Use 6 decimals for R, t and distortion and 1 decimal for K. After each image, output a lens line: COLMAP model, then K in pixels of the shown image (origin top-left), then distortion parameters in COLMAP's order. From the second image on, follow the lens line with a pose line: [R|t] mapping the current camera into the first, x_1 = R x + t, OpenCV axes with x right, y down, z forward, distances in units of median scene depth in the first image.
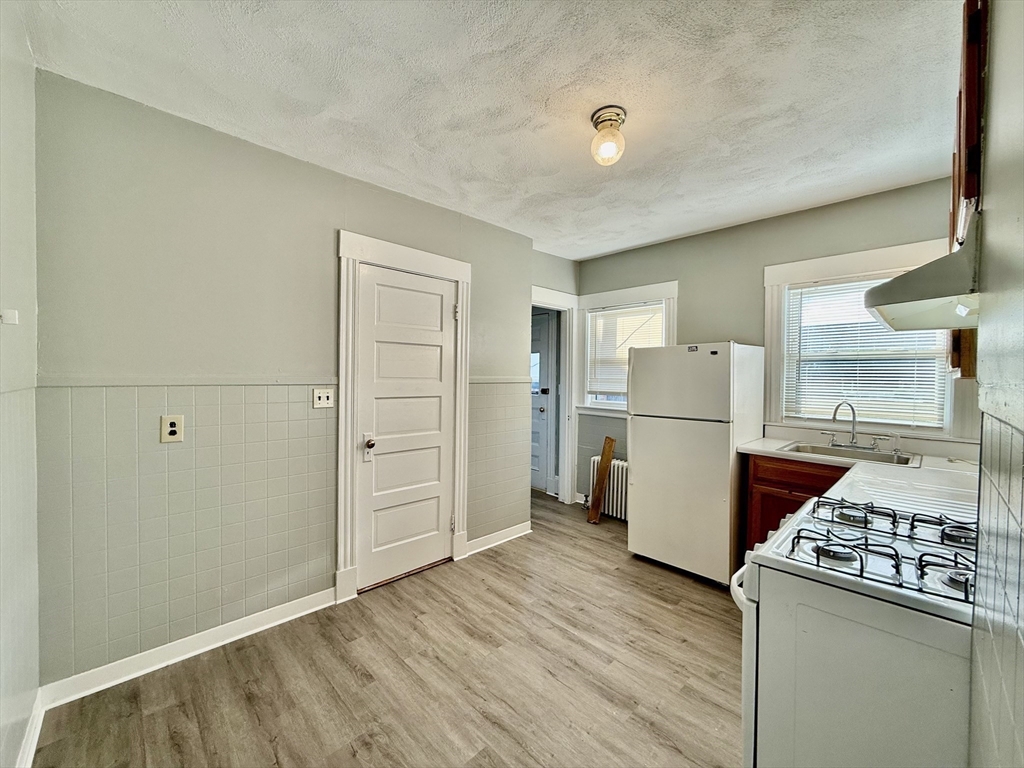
lens RADIAL K [[411.7, 0, 504.5], [0, 411.7, 383.2], [0, 0, 1]] dist [-0.000548, -0.000005]
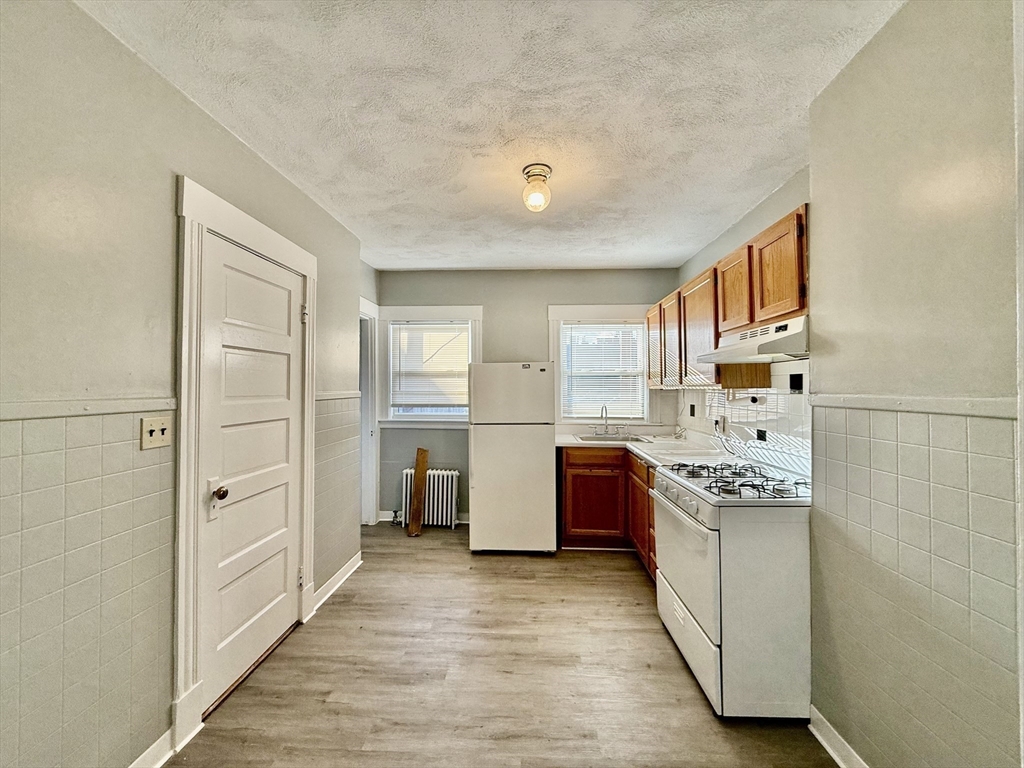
lens RADIAL K [[411.7, 0, 513.4], [0, 411.7, 383.3], [0, 0, 1]] dist [-0.000548, -0.000005]
pose [[0.721230, -0.004802, 0.692679, -0.441988], [0.021475, 0.999650, -0.015430, -0.015689], [-0.692363, 0.026004, 0.721081, 0.151288]]
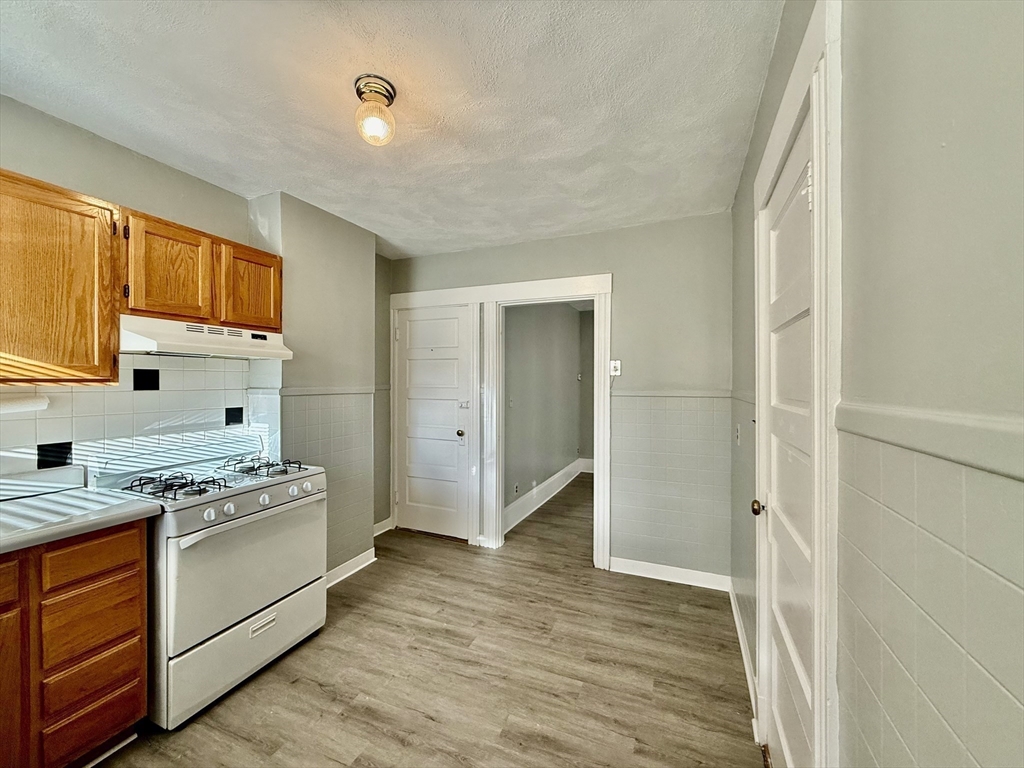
lens RADIAL K [[411.7, 0, 510.2], [0, 411.7, 382.6], [0, 0, 1]] dist [-0.000548, -0.000005]
pose [[-0.913879, -0.012915, -0.405781, 0.240916], [-0.017730, 0.999810, 0.008109, -0.029430], [0.405599, 0.014605, -0.913934, 1.374427]]
